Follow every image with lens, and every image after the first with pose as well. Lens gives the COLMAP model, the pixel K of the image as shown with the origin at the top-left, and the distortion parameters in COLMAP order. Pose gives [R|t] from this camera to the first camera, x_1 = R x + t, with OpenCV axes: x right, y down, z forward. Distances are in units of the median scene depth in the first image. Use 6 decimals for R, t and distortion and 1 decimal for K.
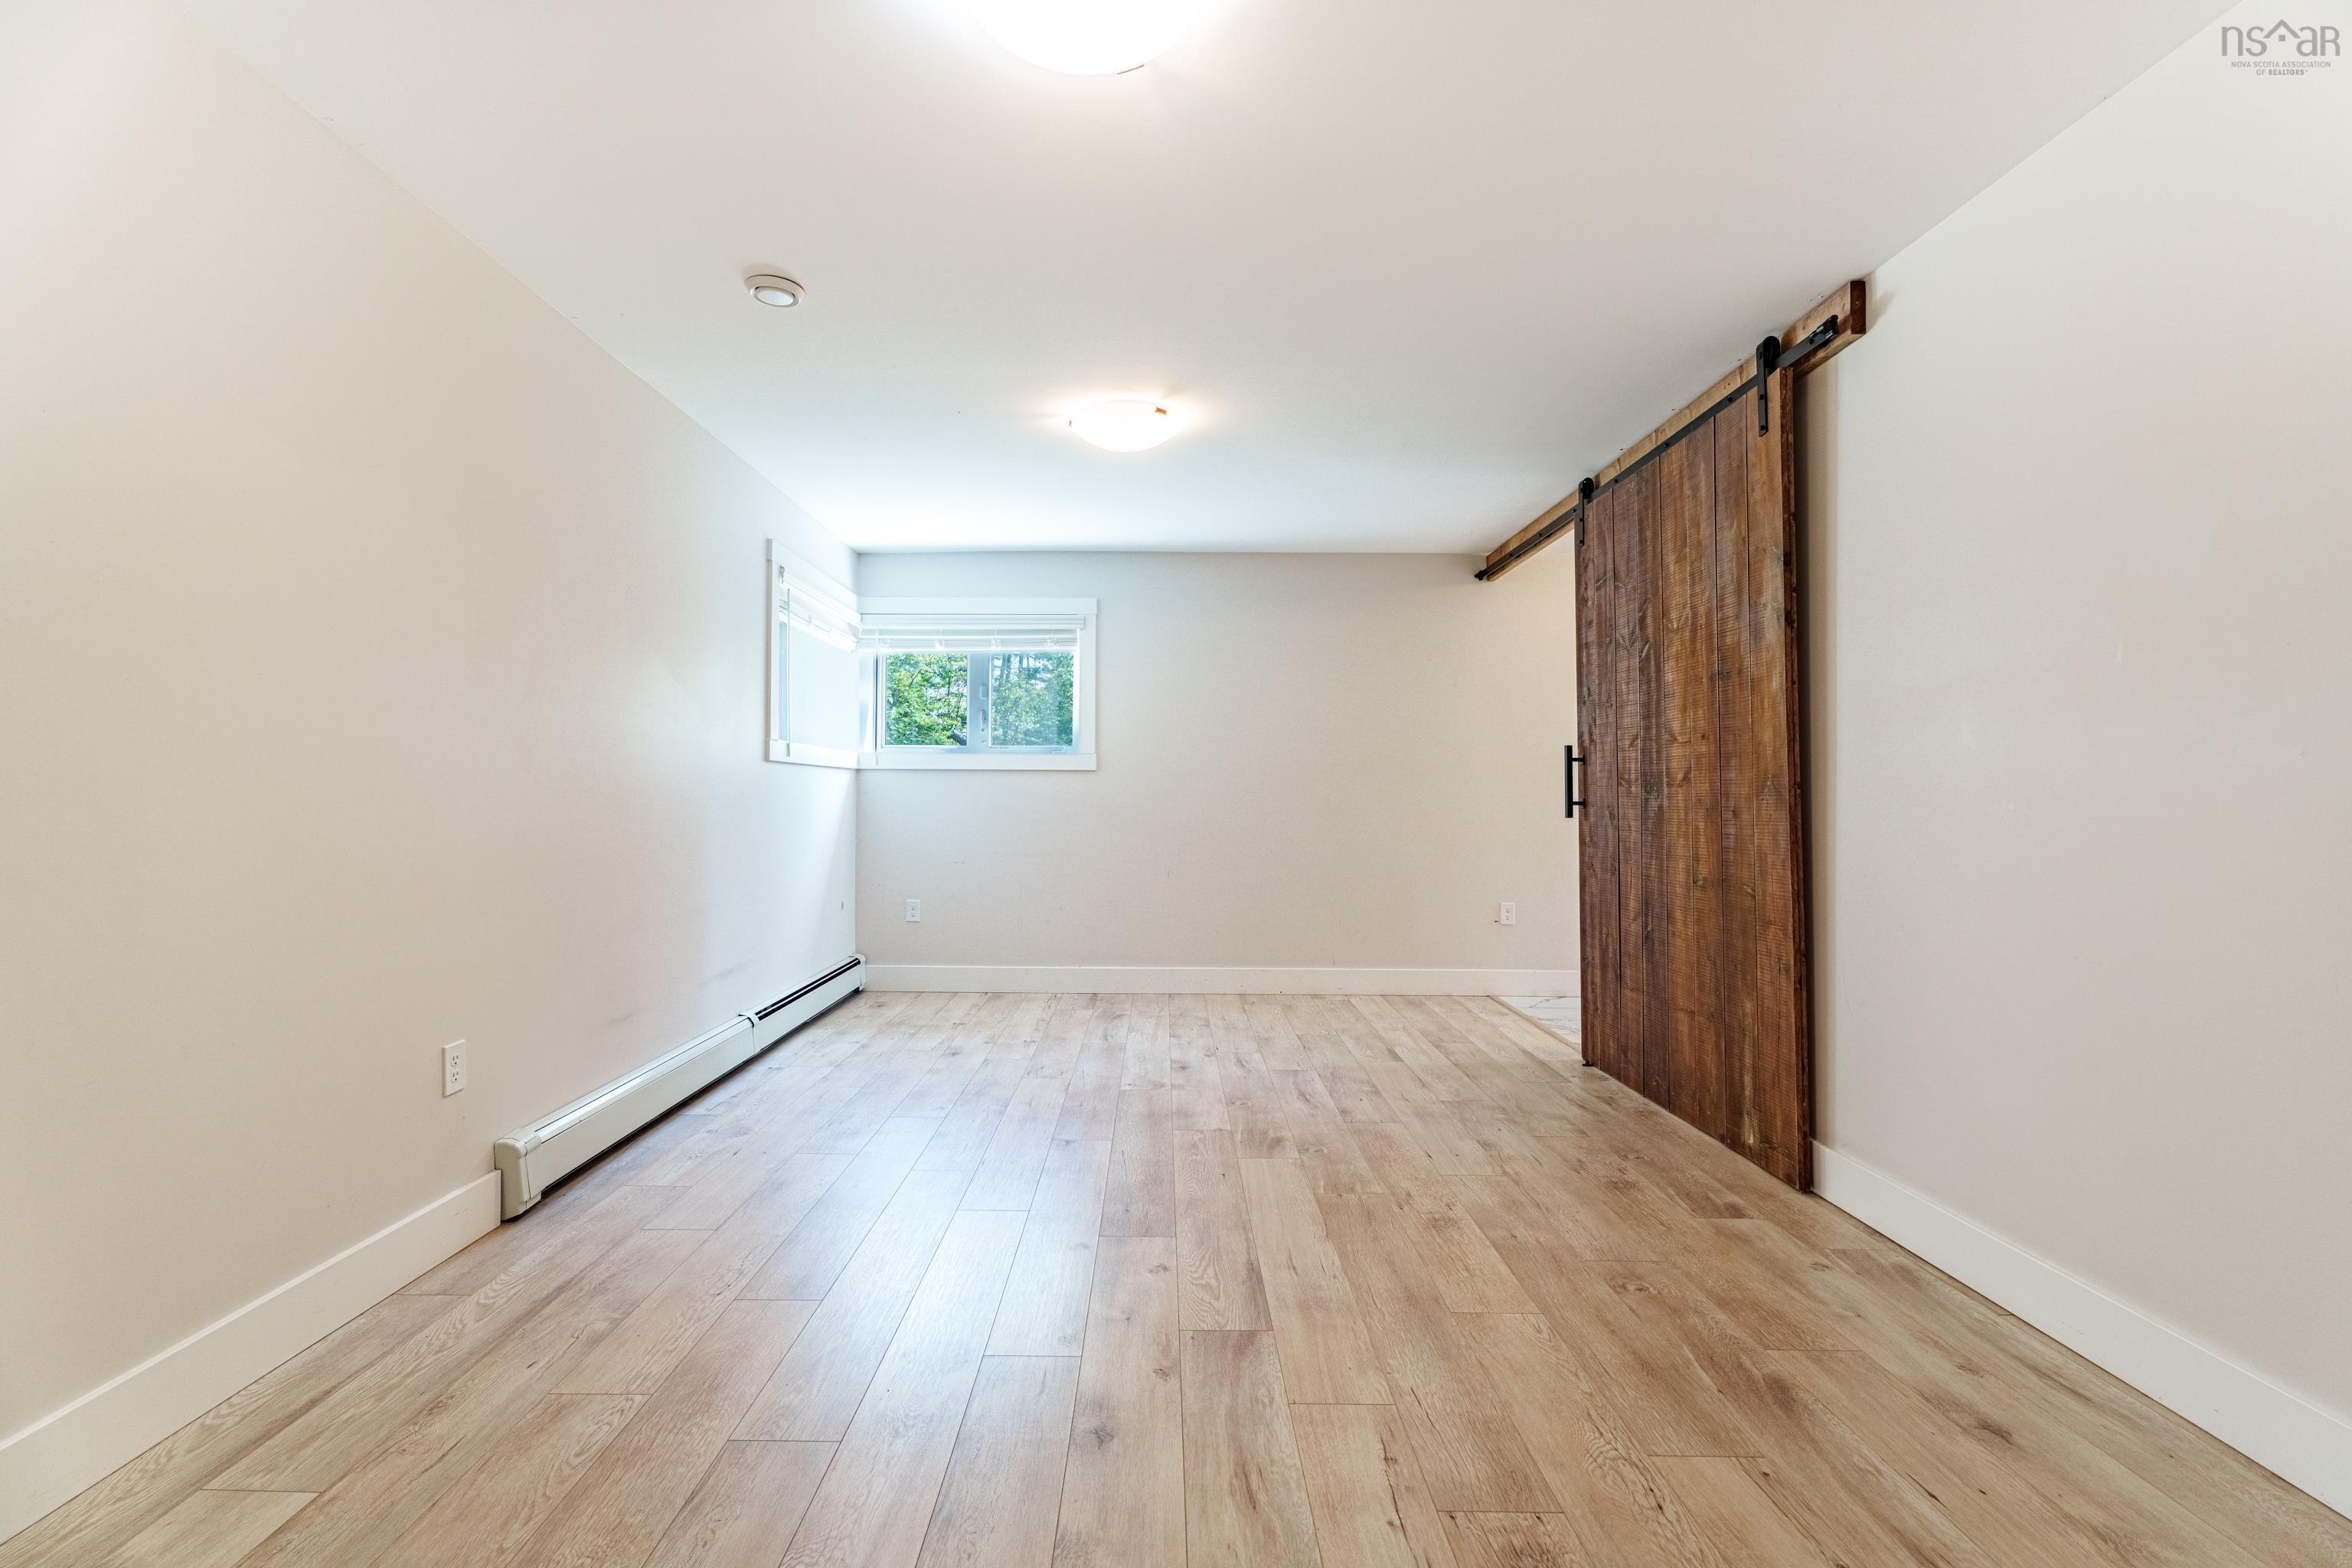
lens RADIAL K [[1068.2, 0, 1176.8], [0, 1068.2, 786.2], [0, 0, 1]] dist [0.002088, 0.000759]
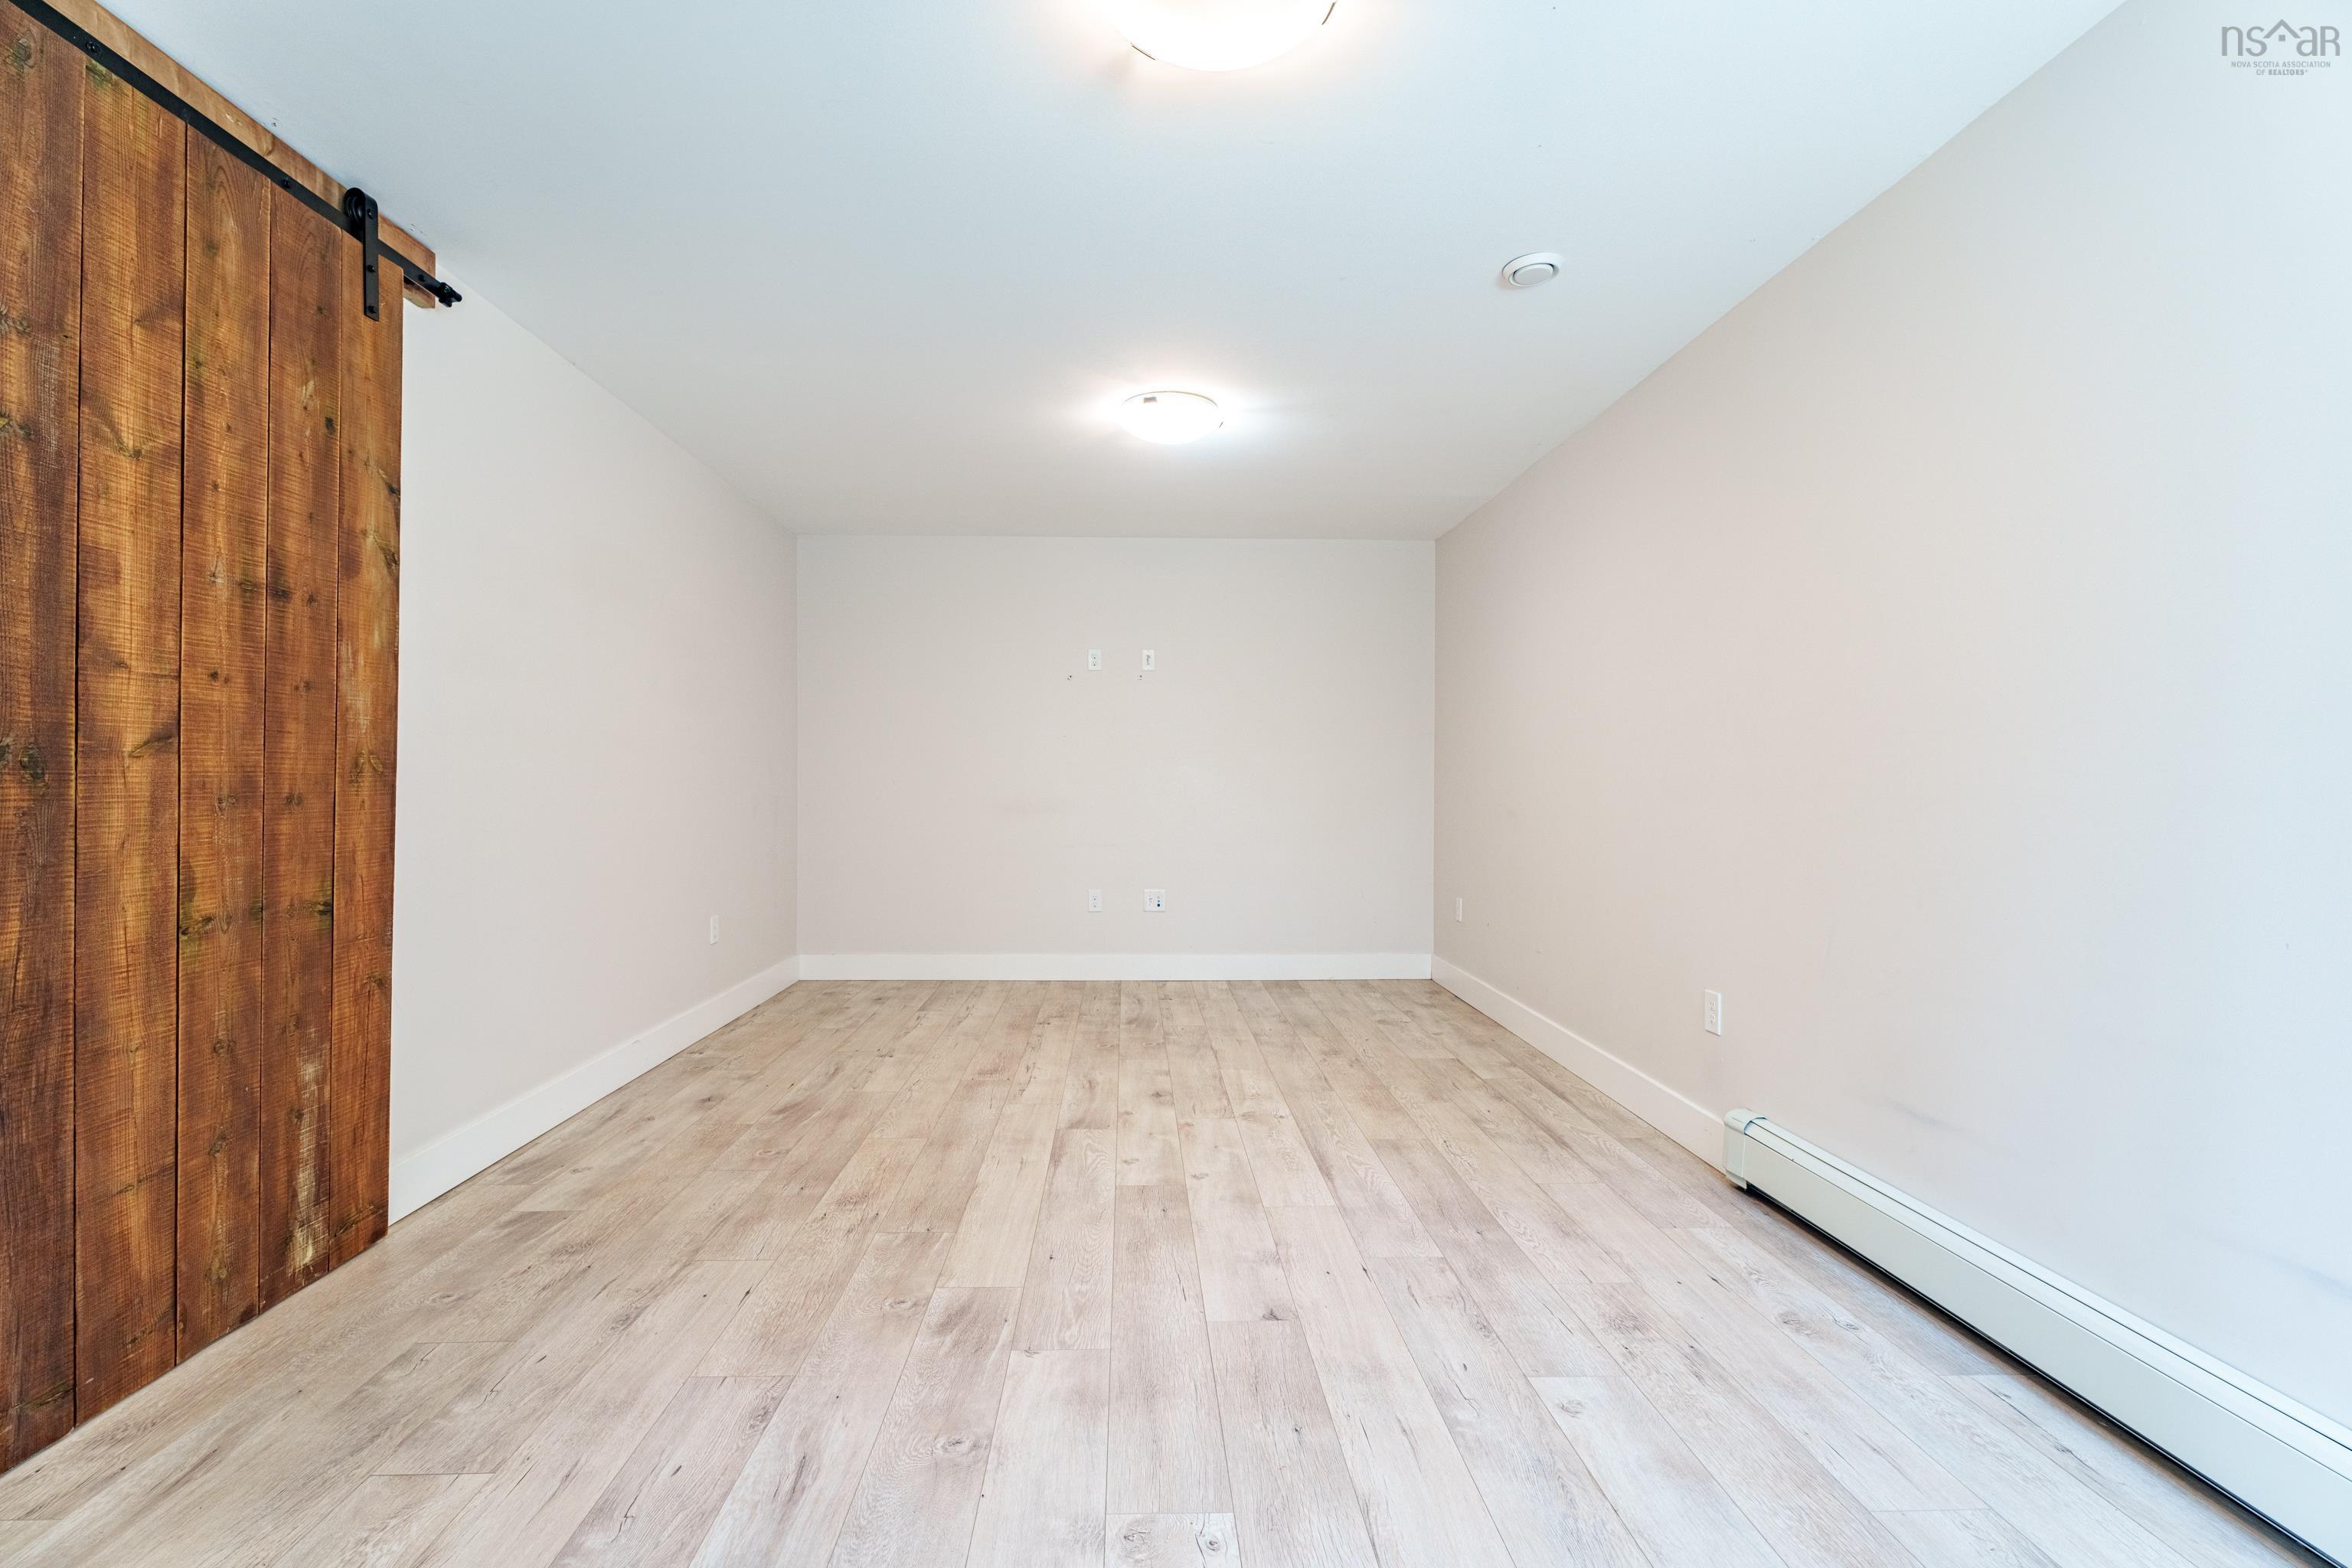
lens RADIAL K [[1068.2, 0, 1167.8], [0, 1068.2, 781.2], [0, 0, 1]] dist [0.002088, 0.000759]
pose [[-0.999667, -0.008502, -0.024350, -0.023782], [-0.008259, 0.999915, -0.010056, 0.017243], [0.024433, -0.009852, -0.999653, 2.074809]]
